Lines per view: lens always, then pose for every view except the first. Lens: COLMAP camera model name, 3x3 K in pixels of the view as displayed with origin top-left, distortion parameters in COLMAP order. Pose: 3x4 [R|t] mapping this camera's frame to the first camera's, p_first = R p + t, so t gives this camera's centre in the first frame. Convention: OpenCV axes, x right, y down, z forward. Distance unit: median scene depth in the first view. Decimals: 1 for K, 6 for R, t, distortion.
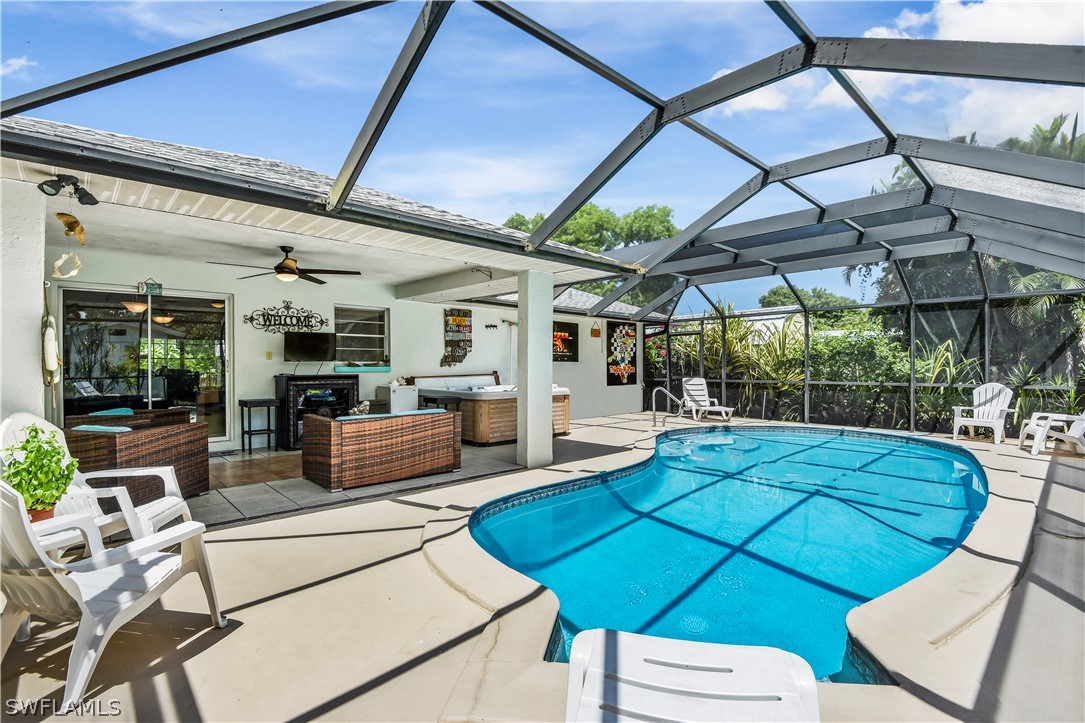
lens RADIAL K [[496.1, 0, 542.2], [0, 496.1, 361.3], [0, 0, 1]] dist [-0.010988, -0.014048]
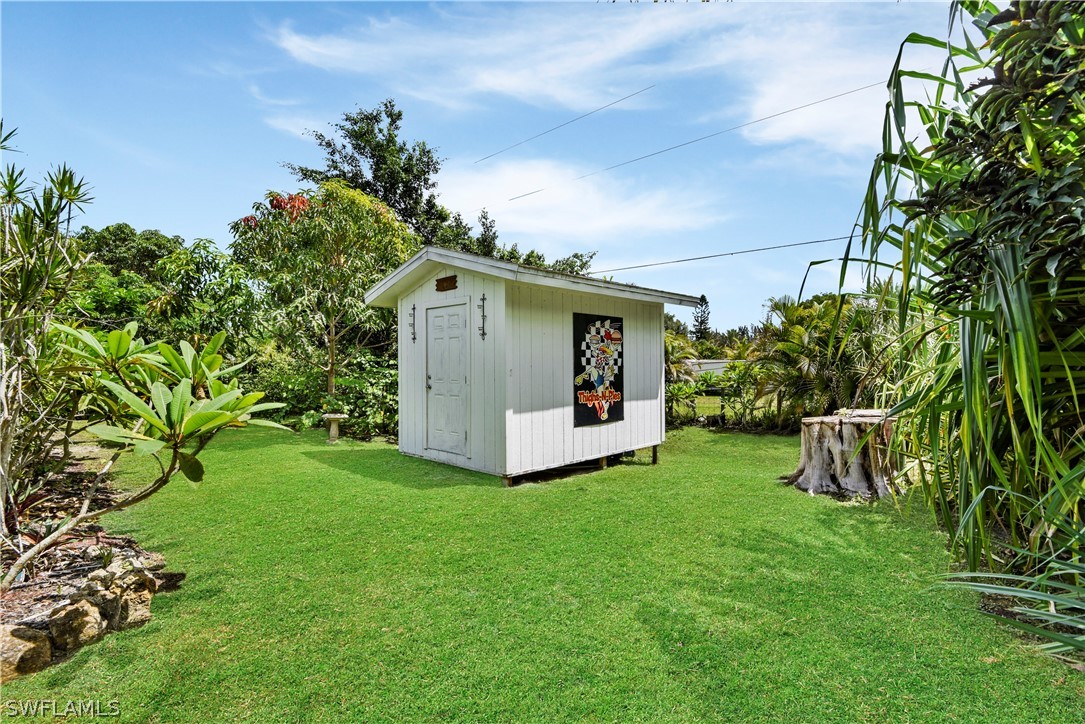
lens RADIAL K [[496.1, 0, 541.8], [0, 496.1, 363.5], [0, 0, 1]] dist [-0.010988, -0.014048]
pose [[0.998079, 0.001546, 0.061932, 0.060200], [-0.000721, 0.999911, -0.013332, -0.015258], [-0.061948, 0.013262, 0.997991, 0.445489]]
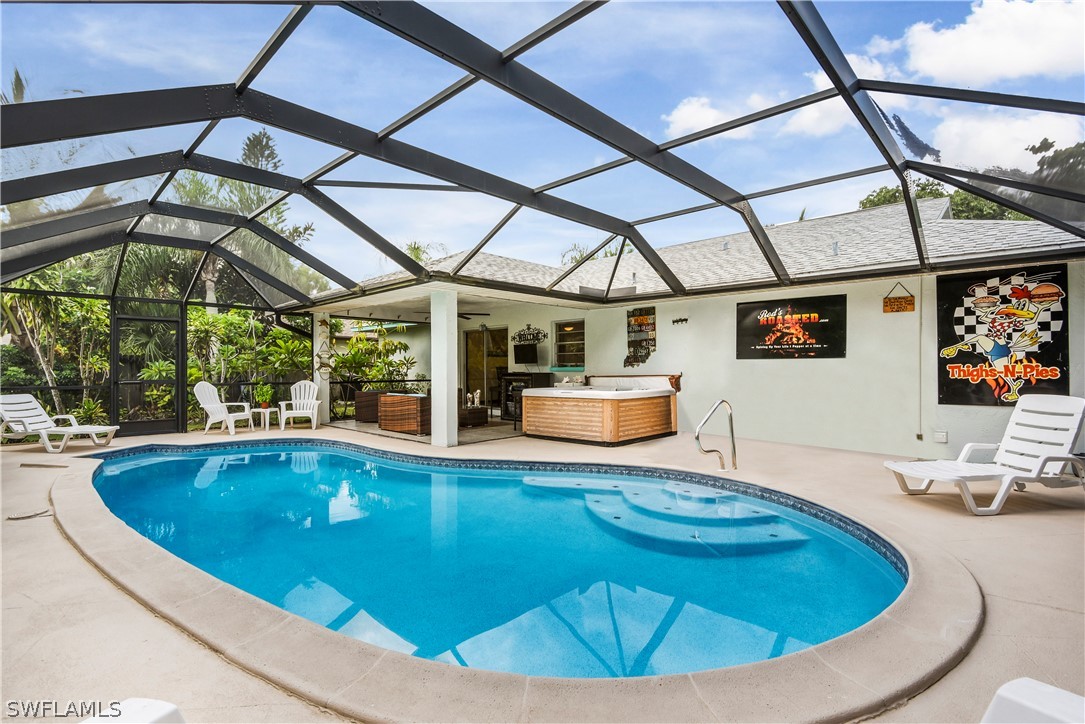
lens RADIAL K [[496.1, 0, 542.0], [0, 496.1, 368.0], [0, 0, 1]] dist [-0.010988, -0.014048]
pose [[0.077144, -0.011245, -0.996957, 0.609884], [0.001634, 0.999936, -0.011152, 0.018008], [0.997019, -0.000769, 0.077157, 0.563454]]
